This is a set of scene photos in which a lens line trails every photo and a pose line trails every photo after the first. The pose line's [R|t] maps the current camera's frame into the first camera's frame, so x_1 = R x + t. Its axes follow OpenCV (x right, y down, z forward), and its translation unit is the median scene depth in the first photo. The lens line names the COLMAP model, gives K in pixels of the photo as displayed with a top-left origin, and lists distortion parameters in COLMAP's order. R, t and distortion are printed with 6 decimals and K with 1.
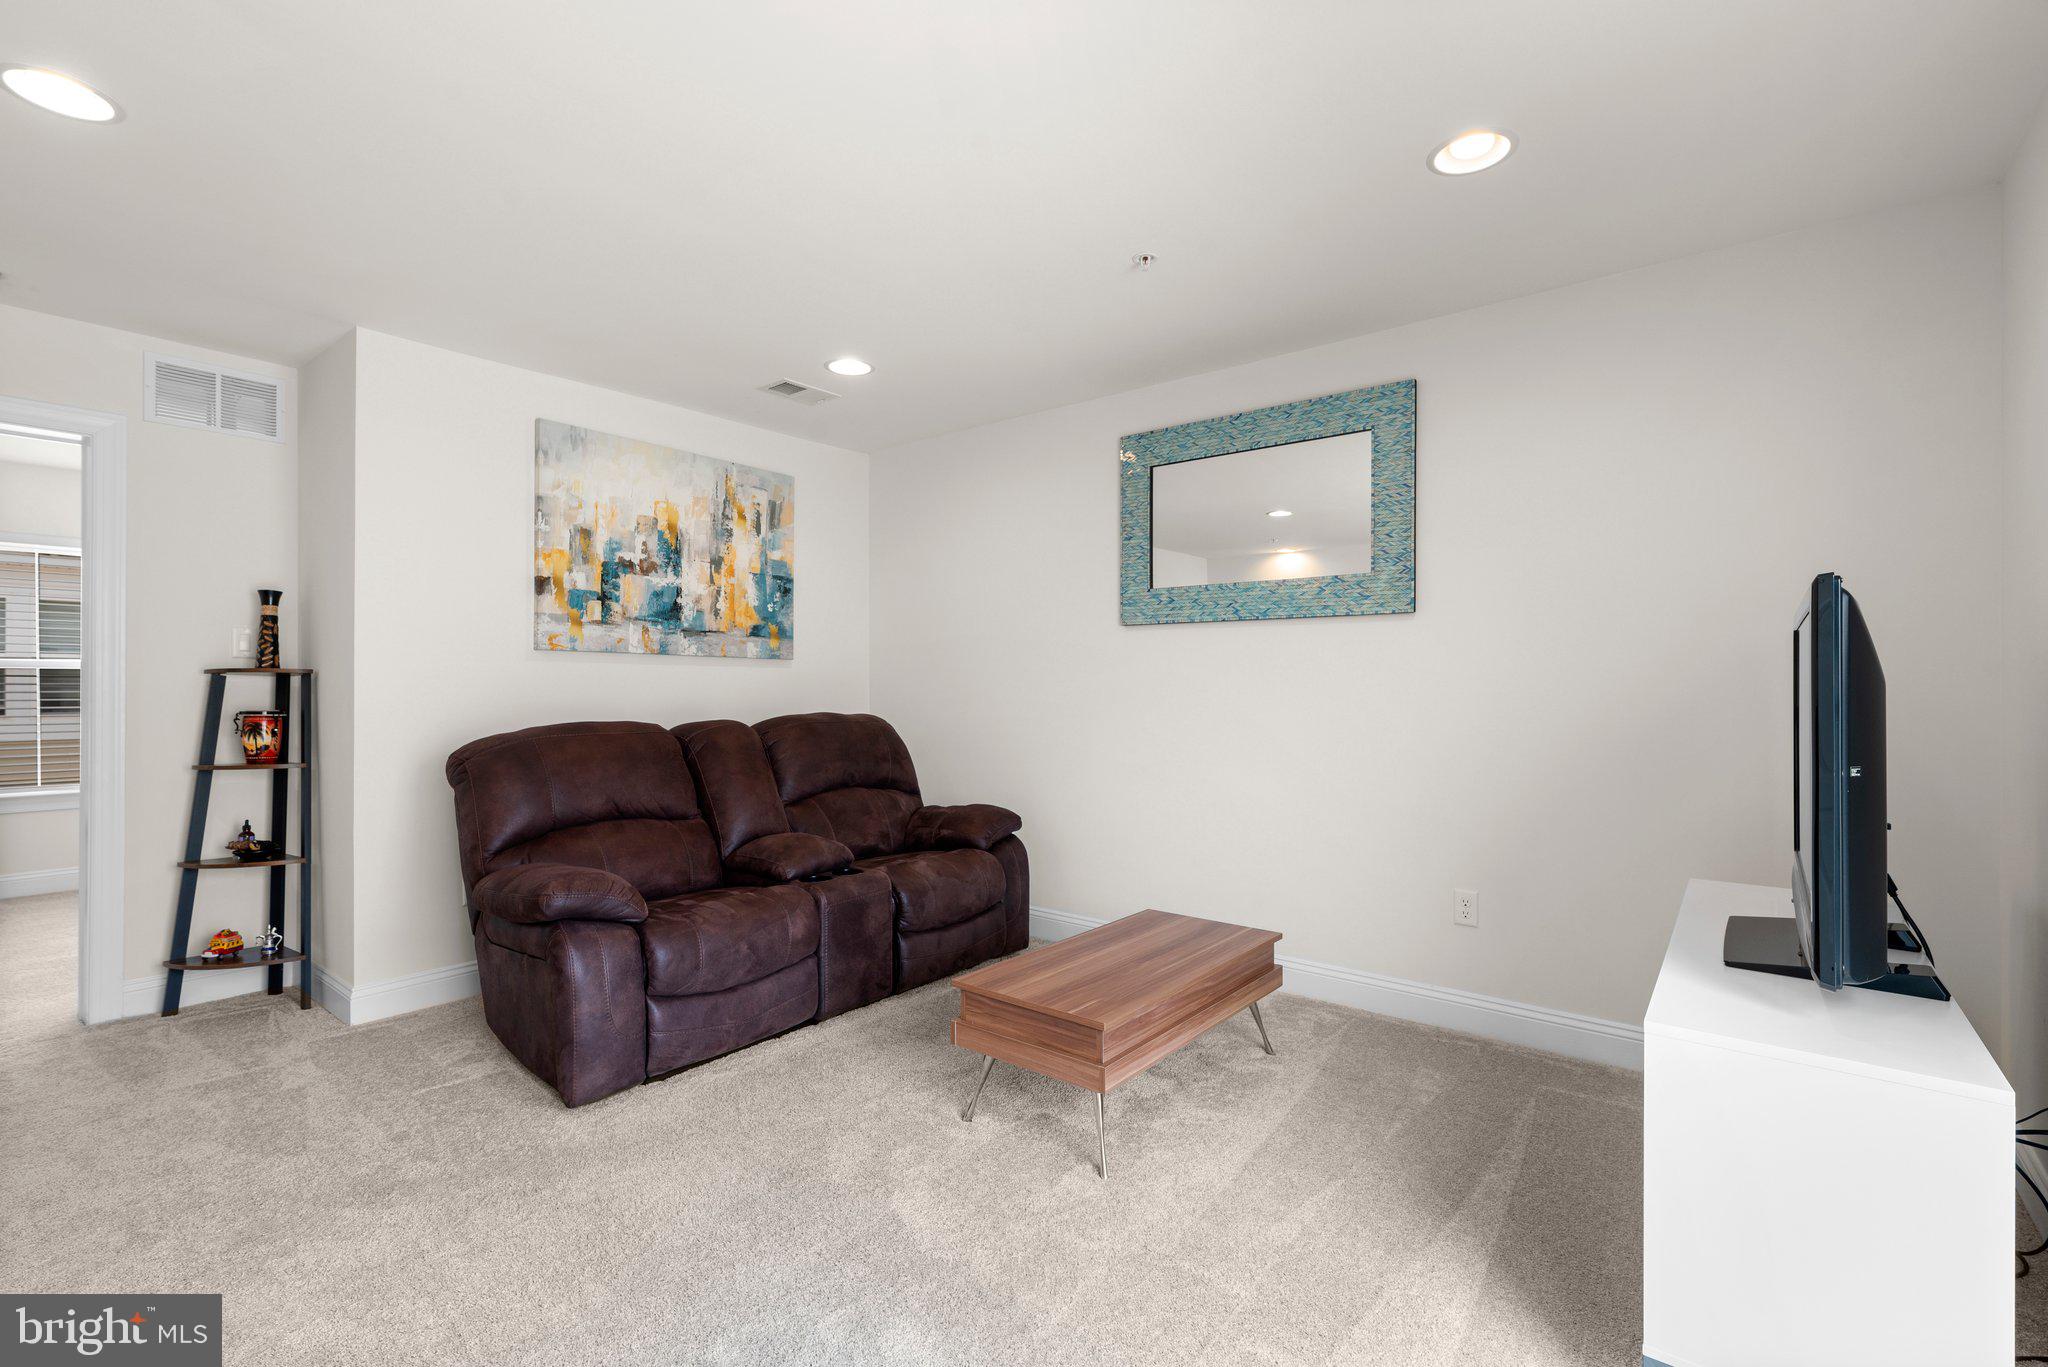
lens RADIAL K [[906.9, 0, 1024.0], [0, 906.9, 683.5], [0, 0, 1]] dist [-0.000607, -0.000061]
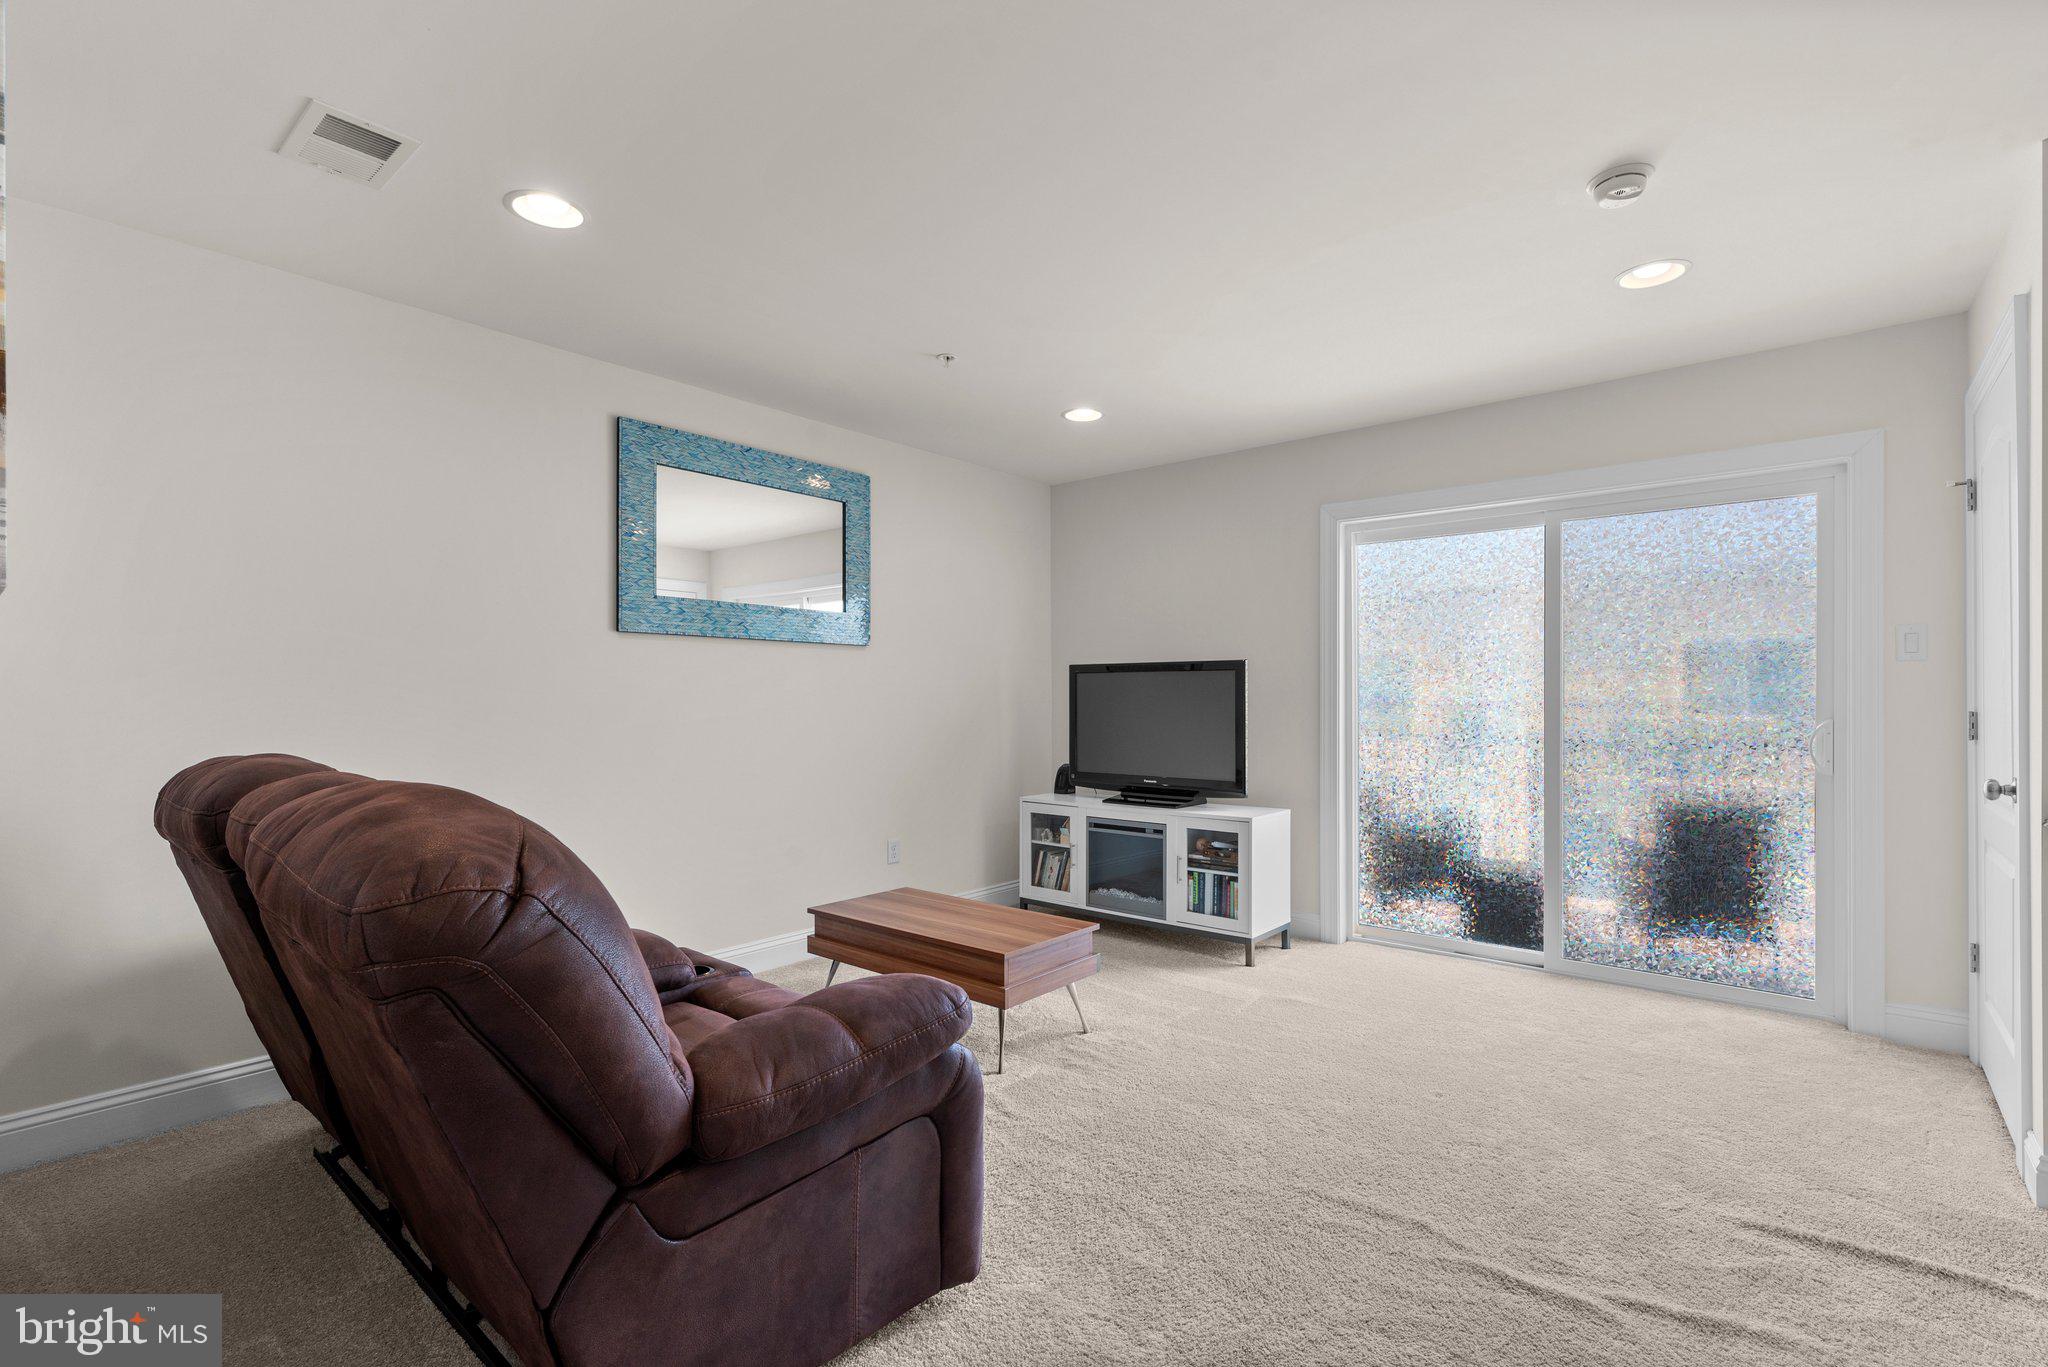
lens RADIAL K [[906.9, 0, 1024.0], [0, 906.9, 683.5], [0, 0, 1]] dist [-0.000607, -0.000061]
pose [[0.011154, 0.004620, 0.999927, -0.811867], [-0.003289, 0.999984, -0.004583, -0.012260], [-0.999932, -0.003238, 0.011169, 0.640814]]
